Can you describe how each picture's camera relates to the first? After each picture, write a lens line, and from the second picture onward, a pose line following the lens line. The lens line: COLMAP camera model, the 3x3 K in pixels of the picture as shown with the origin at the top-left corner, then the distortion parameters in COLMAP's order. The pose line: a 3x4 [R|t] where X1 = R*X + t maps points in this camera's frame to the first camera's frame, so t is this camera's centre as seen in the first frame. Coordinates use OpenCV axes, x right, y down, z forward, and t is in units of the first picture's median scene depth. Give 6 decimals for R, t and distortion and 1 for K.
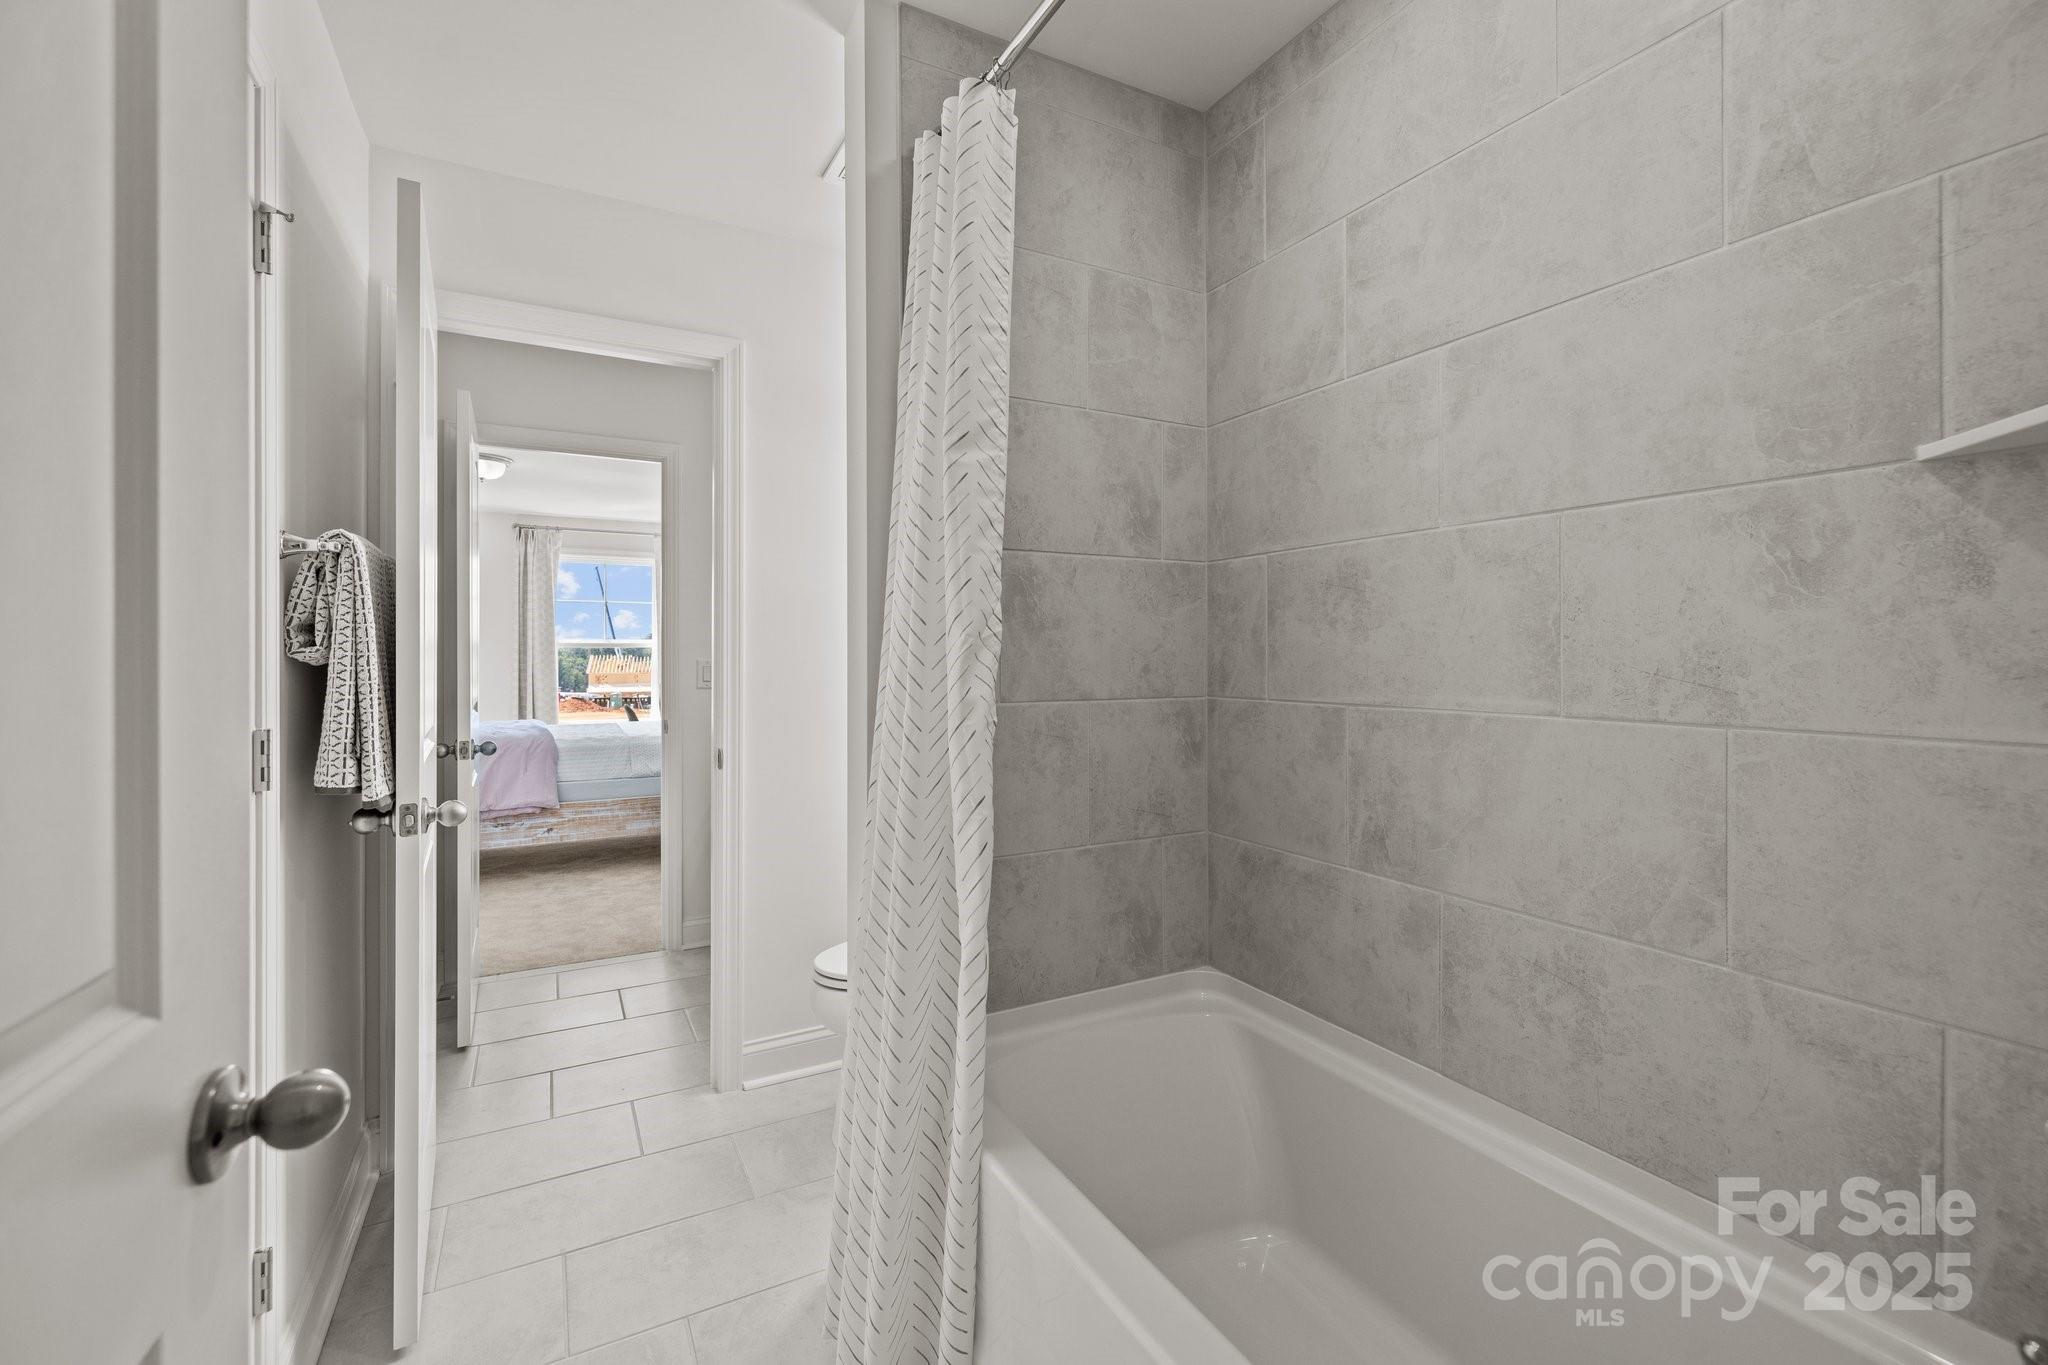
lens RADIAL K [[875.0, 0, 1033.3], [0, 875.0, 663.0], [0, 0, 1]] dist [0.015203, 0.000254]
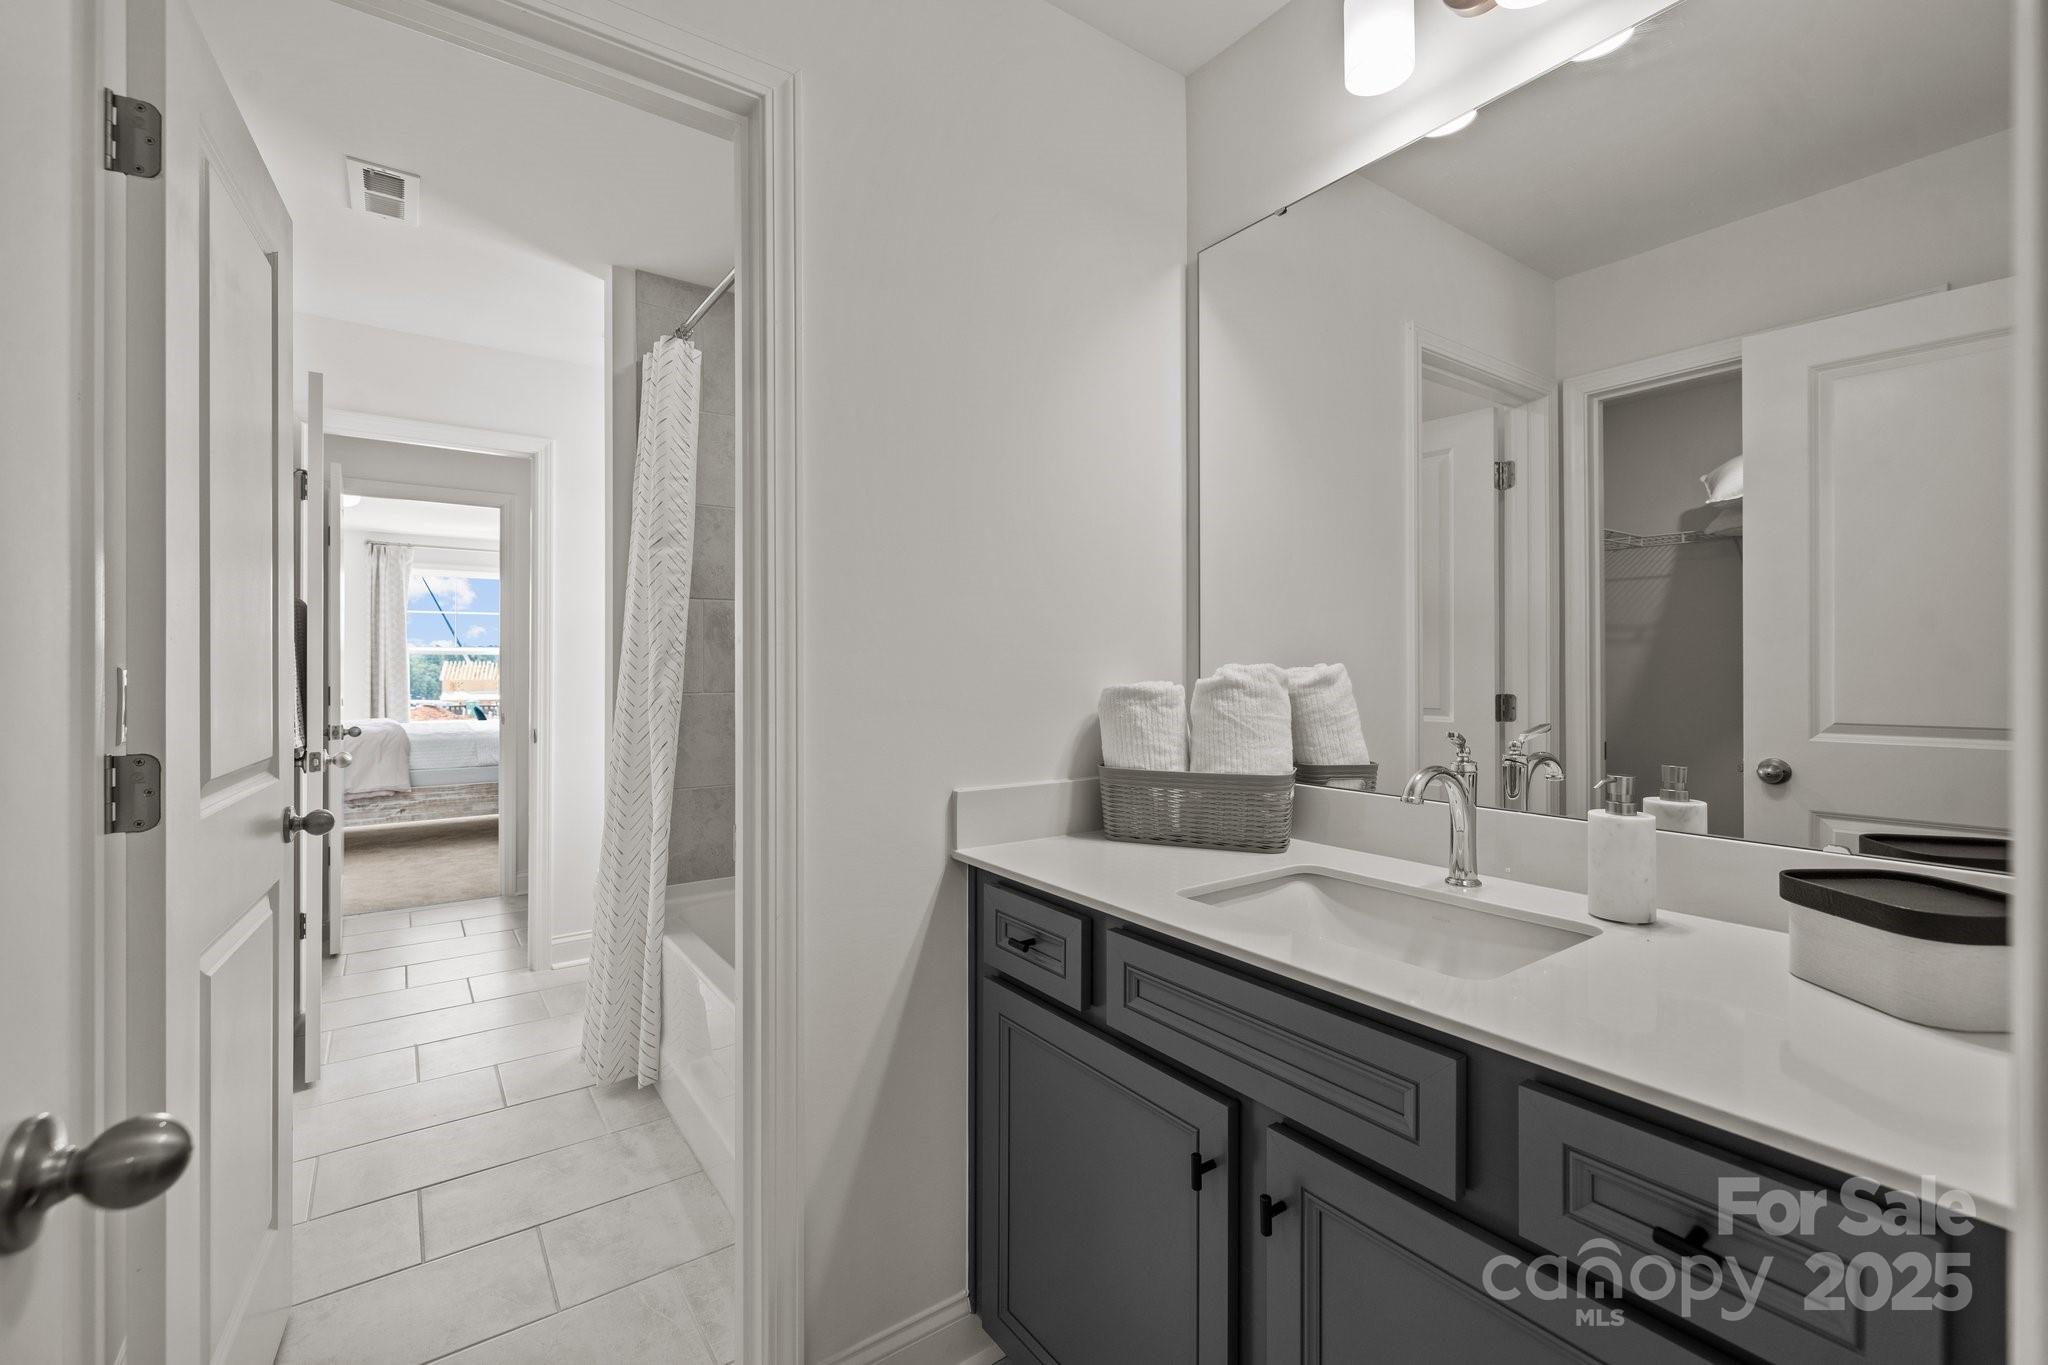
lens RADIAL K [[875.0, 0, 1018.5], [0, 875.0, 675.0], [0, 0, 1]] dist [0.015203, 0.000254]
pose [[0.993936, 0.003636, 0.109904, 0.144865], [-0.004055, 0.999985, 0.003593, 0.001530], [-0.109889, -0.004016, 0.993936, -0.273544]]
